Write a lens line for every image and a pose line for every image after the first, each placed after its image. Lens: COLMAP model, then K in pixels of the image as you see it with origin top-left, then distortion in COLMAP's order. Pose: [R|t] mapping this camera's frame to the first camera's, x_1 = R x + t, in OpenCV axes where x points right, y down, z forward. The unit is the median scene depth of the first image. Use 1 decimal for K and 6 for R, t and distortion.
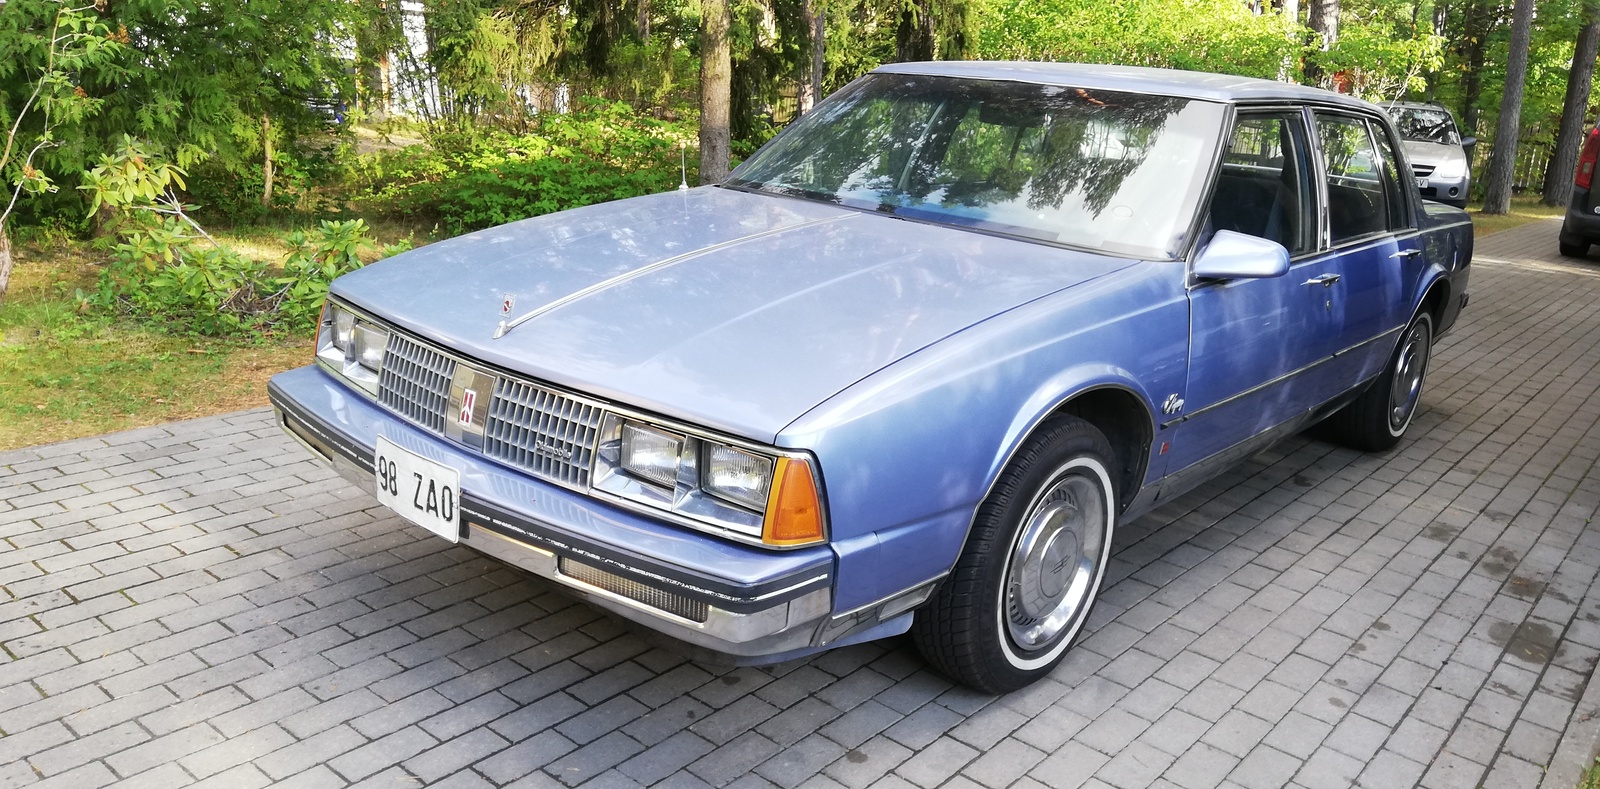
lens RADIAL K [[1193.1, 0, 805.1], [0, 1193.1, 367.9], [0, 0, 1]] dist [0.075865, -0.119436]
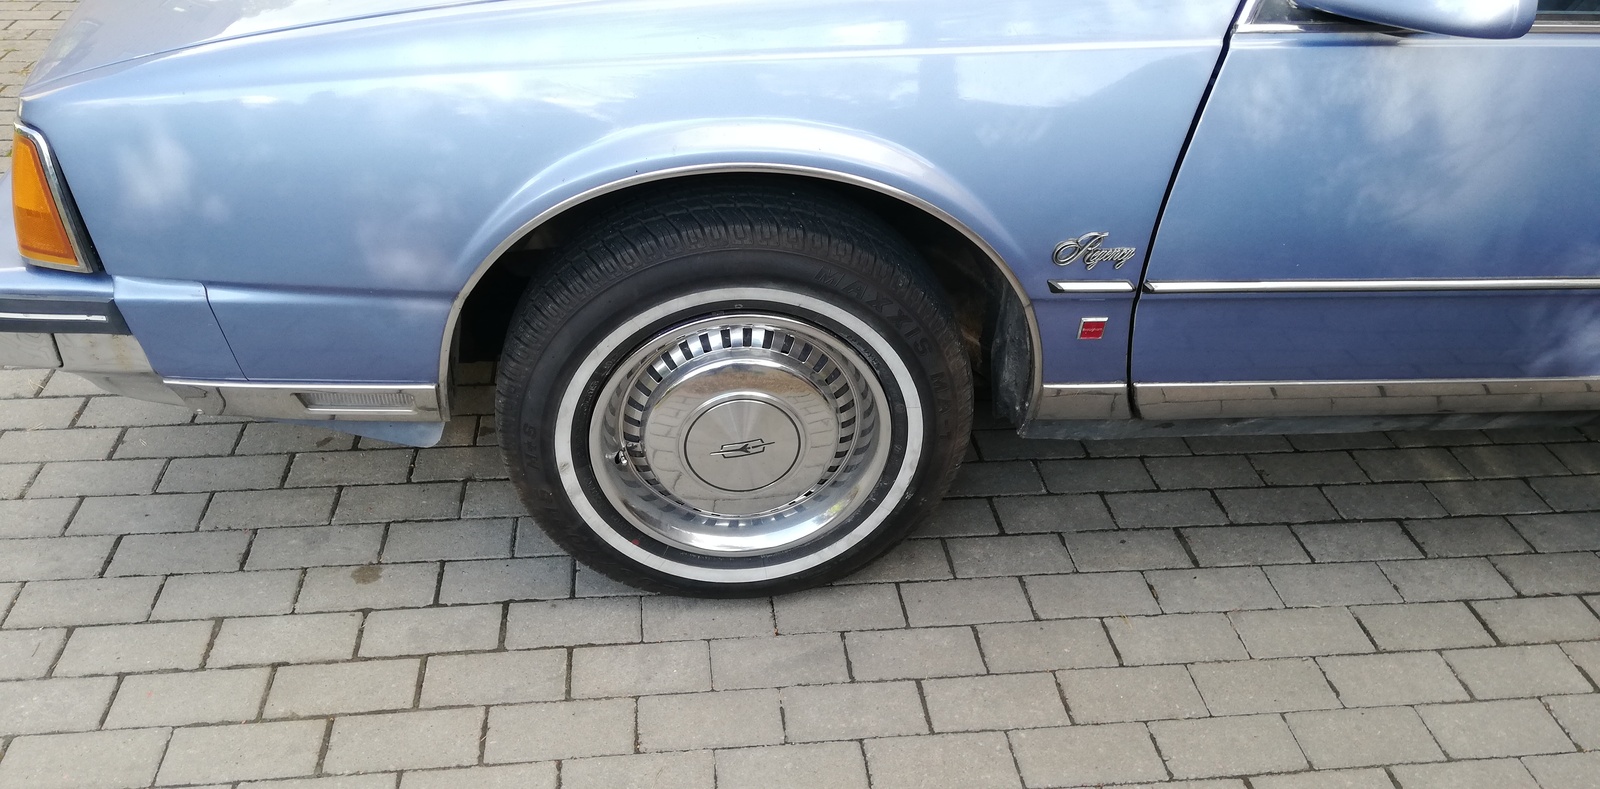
lens RADIAL K [[1193.1, 0, 805.1], [0, 1193.1, 367.9], [0, 0, 1]] dist [0.075865, -0.119436]
pose [[0.739619, 0.337662, -0.582192, 0.572875], [-0.170273, 0.930775, 0.323520, -0.073384], [0.651130, -0.140150, 0.745914, 0.578070]]
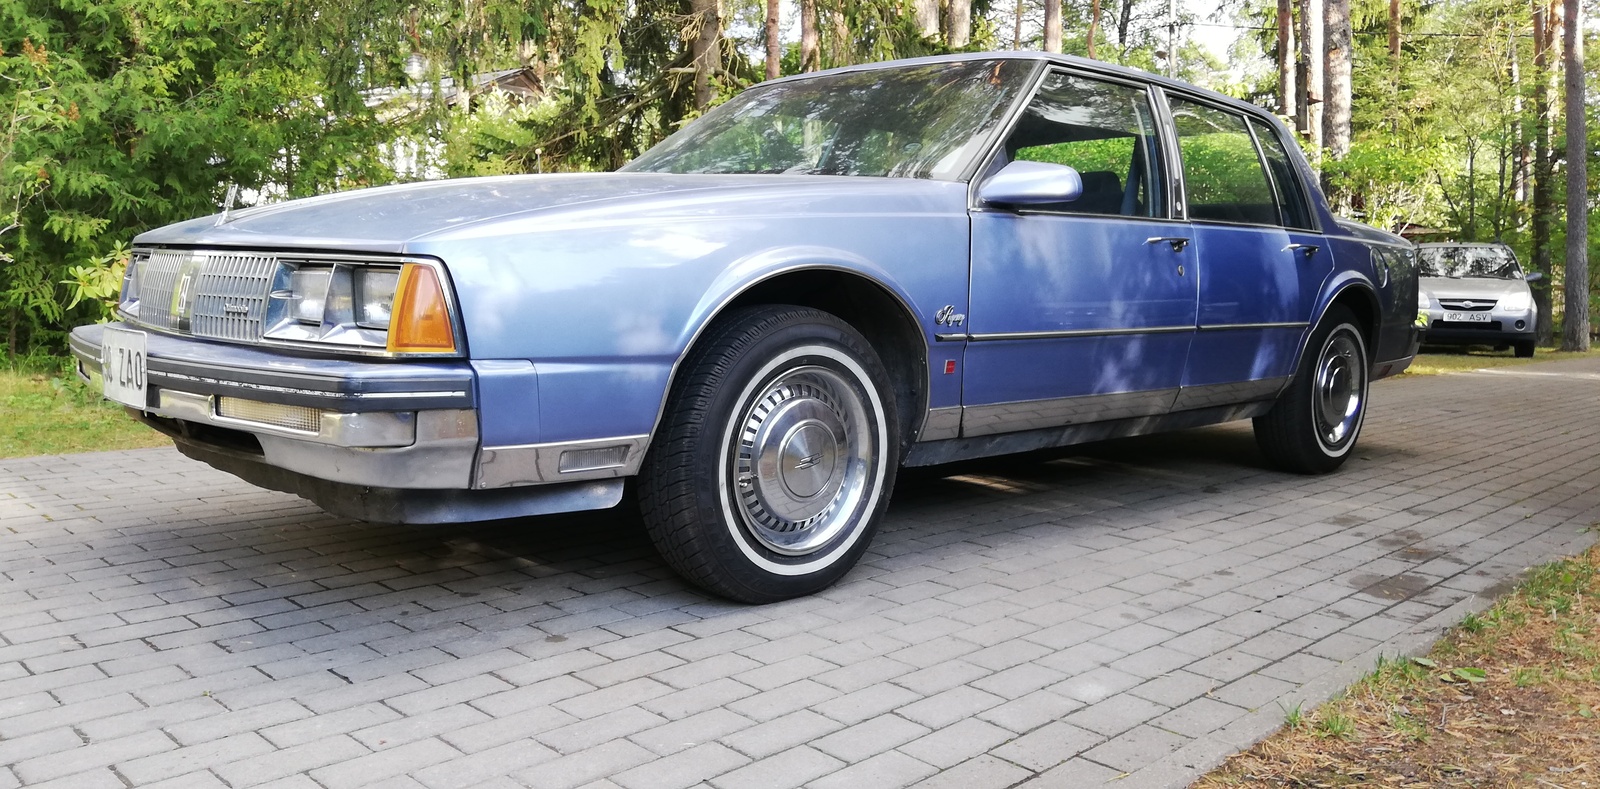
lens RADIAL K [[1193.1, 0, 805.1], [0, 1193.1, 367.9], [0, 0, 1]] dist [0.075865, -0.119436]
pose [[0.995742, -0.035494, -0.085081, 0.292884], [0.020274, 0.984627, -0.173490, 0.255305], [0.089931, 0.171026, 0.981154, 0.057260]]
